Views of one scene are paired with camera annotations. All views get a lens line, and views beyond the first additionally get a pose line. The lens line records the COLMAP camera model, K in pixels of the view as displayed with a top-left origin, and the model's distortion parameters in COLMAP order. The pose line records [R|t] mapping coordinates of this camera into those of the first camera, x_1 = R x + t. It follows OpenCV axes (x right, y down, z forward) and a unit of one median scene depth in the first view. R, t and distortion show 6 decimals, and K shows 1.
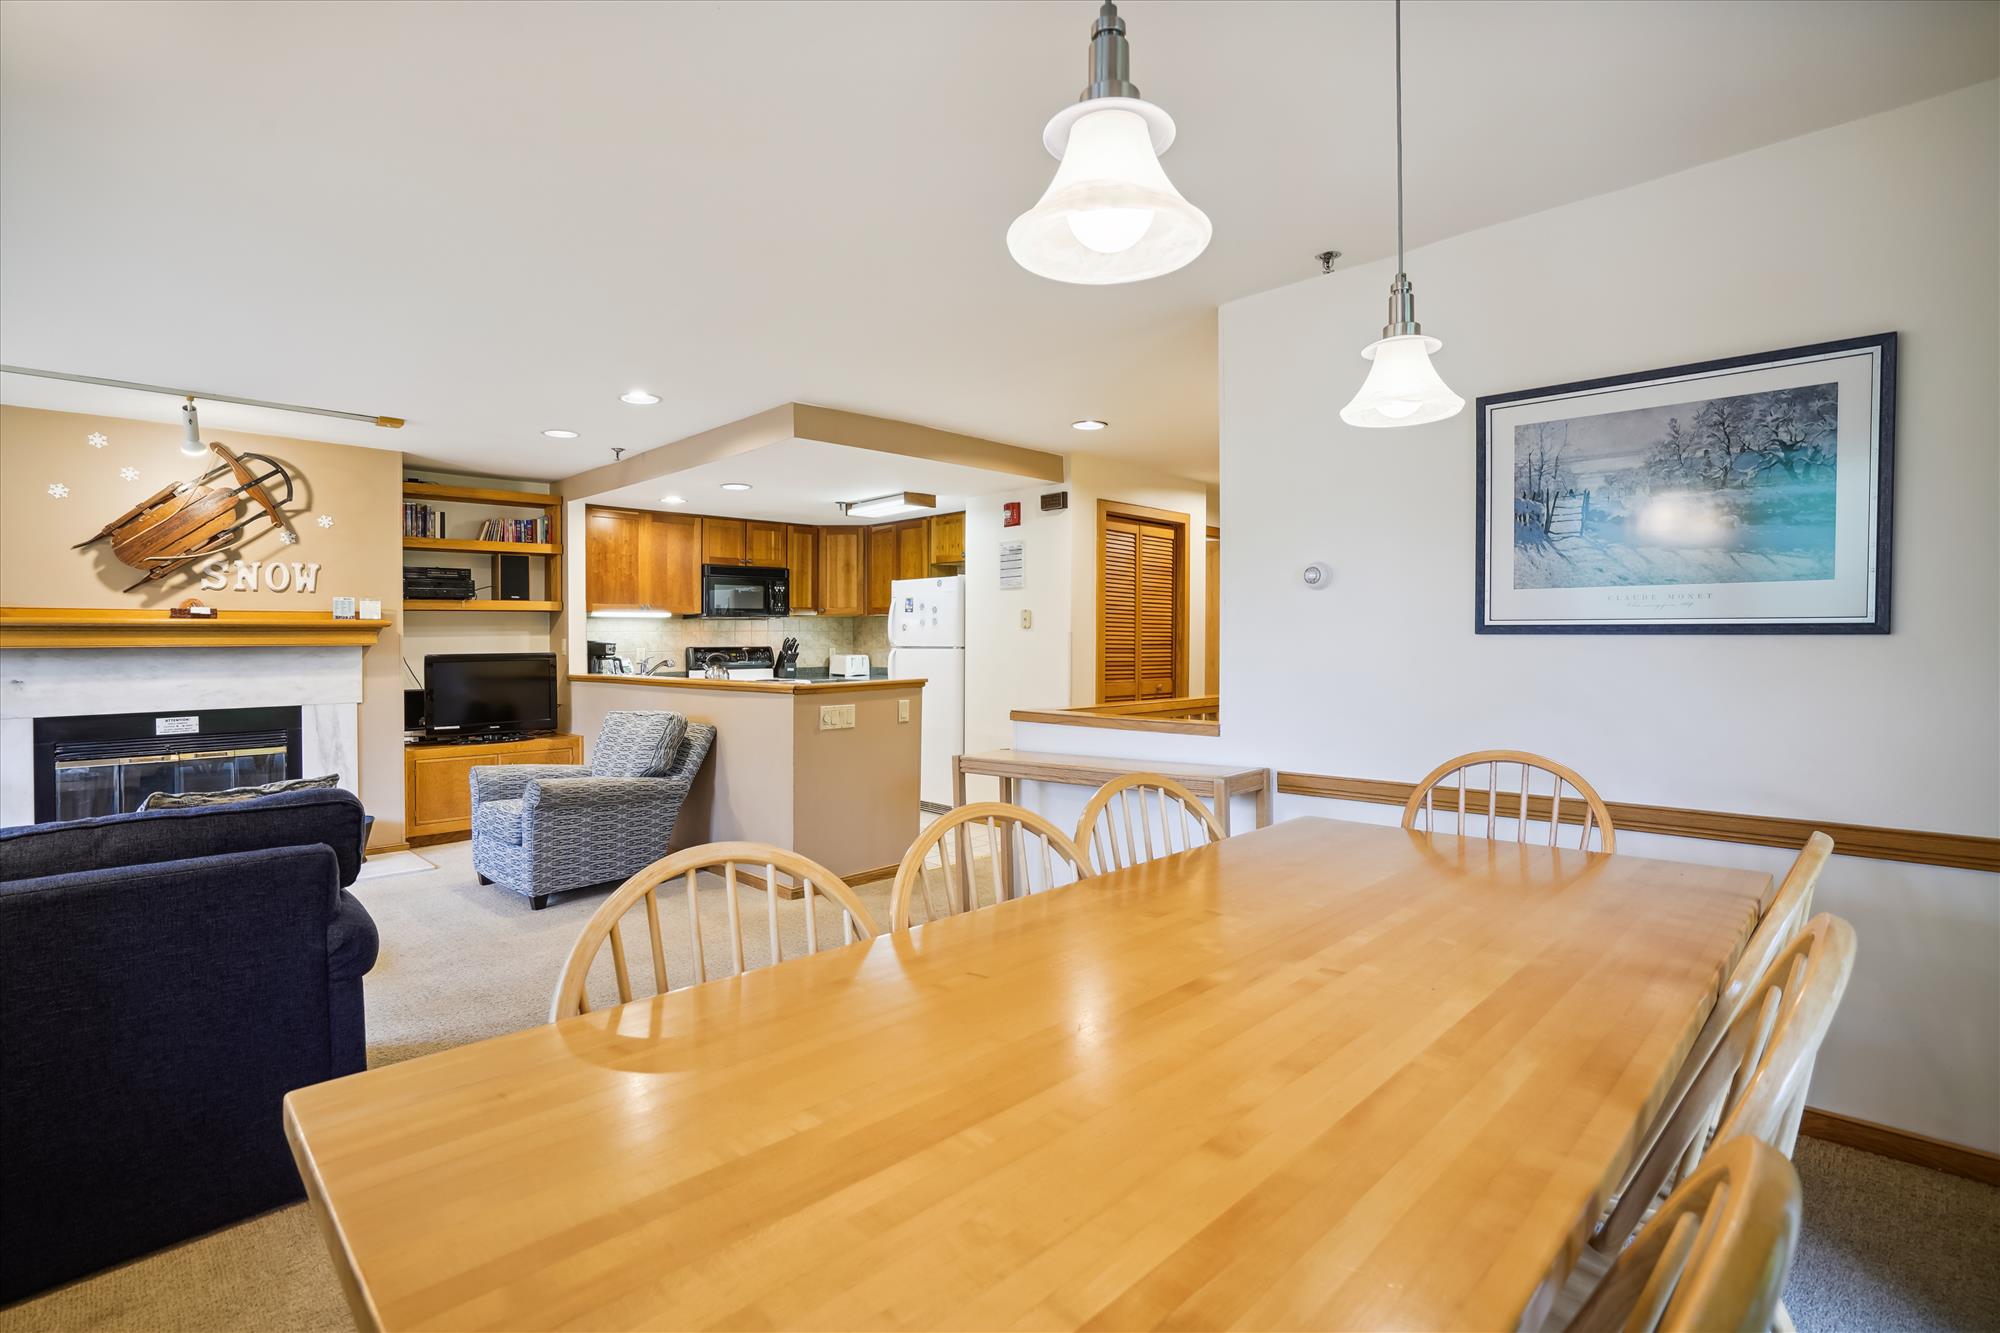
lens RADIAL K [[969.6, 0, 1000.2], [0, 969.6, 607.0], [0, 0, 1]] dist [-0.056876, 0.027806]
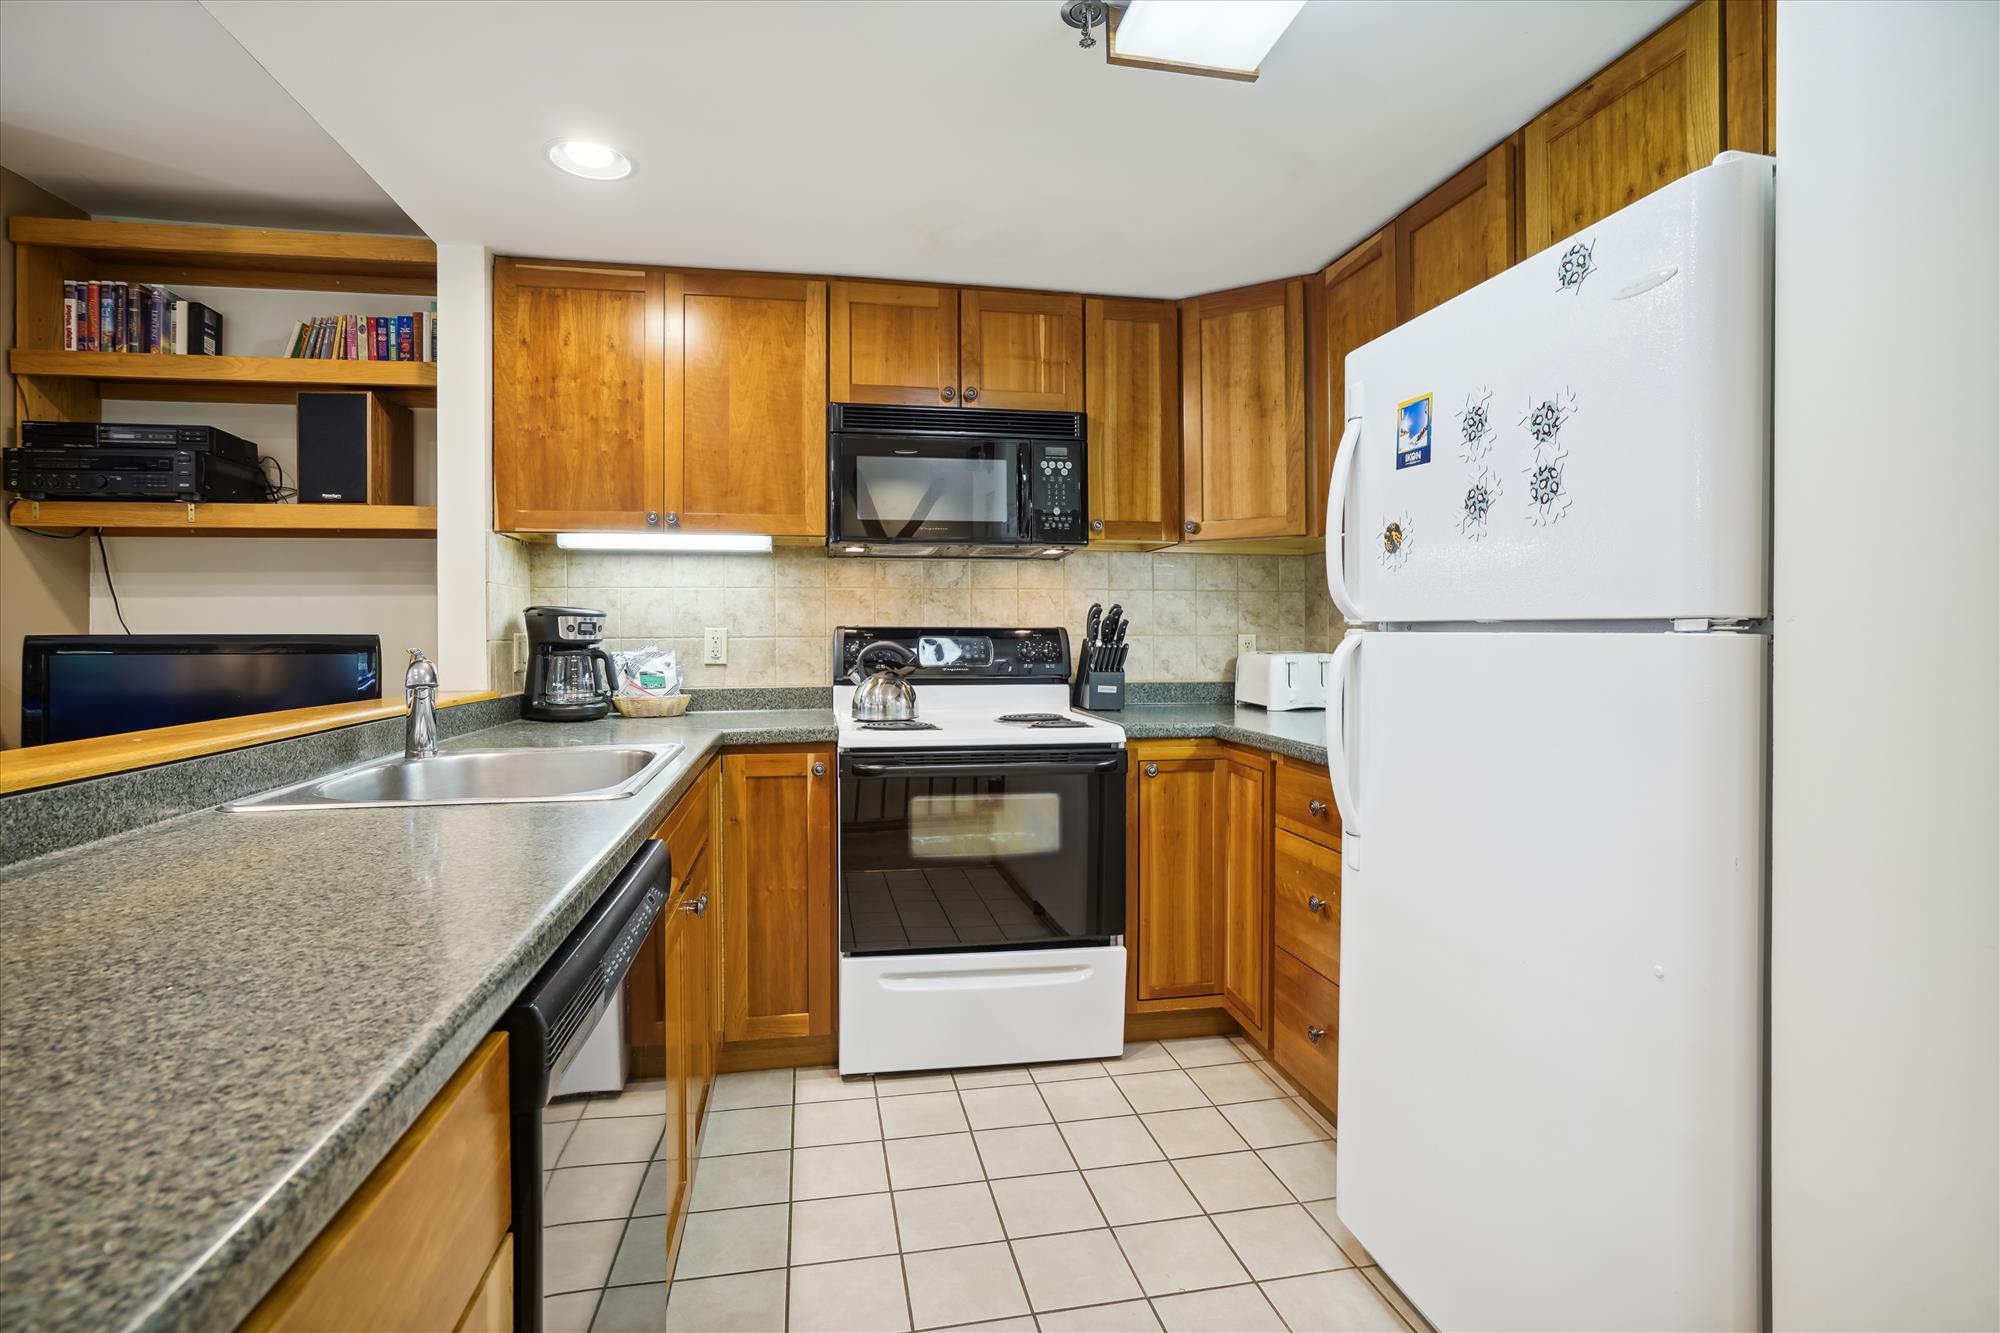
lens RADIAL K [[938.0, 0, 994.9], [0, 938.0, 646.3], [0, 0, 1]] dist [-0.055439, 0.024724]
pose [[0.827825, 0.015450, -0.560773, -0.061715], [0.011005, 0.998981, 0.043770, 0.041056], [0.560878, -0.042405, 0.826812, 0.877654]]
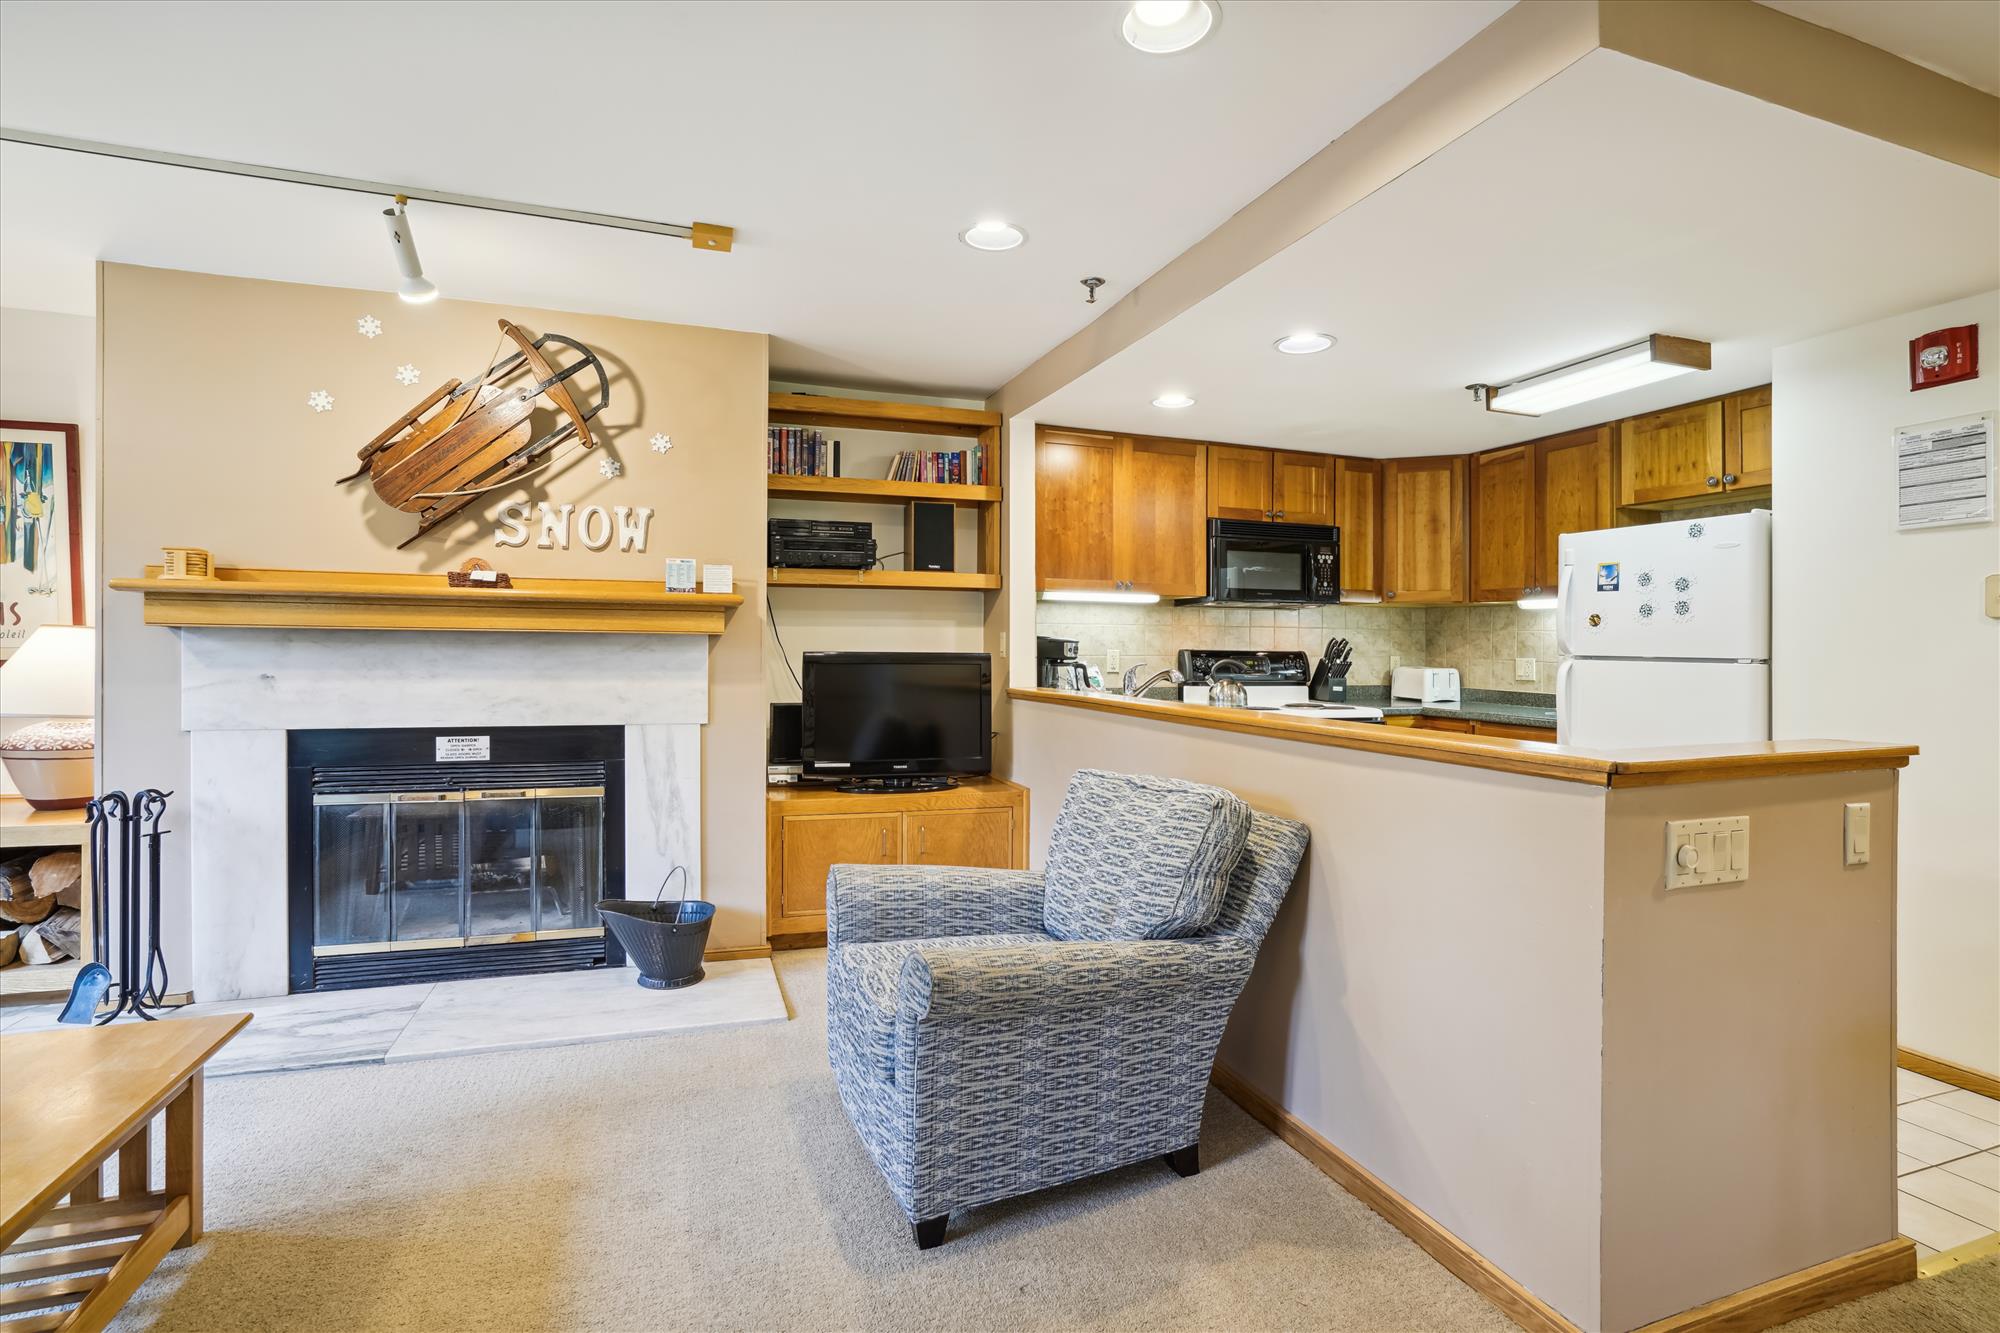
lens RADIAL K [[938.0, 0, 994.9], [0, 938.0, 646.3], [0, 0, 1]] dist [-0.055439, 0.024724]
pose [[0.901723, 0.019233, -0.431887, -0.202319], [-0.005566, 0.999444, 0.032887, 0.023812], [0.432279, -0.027251, 0.901328, 0.463176]]
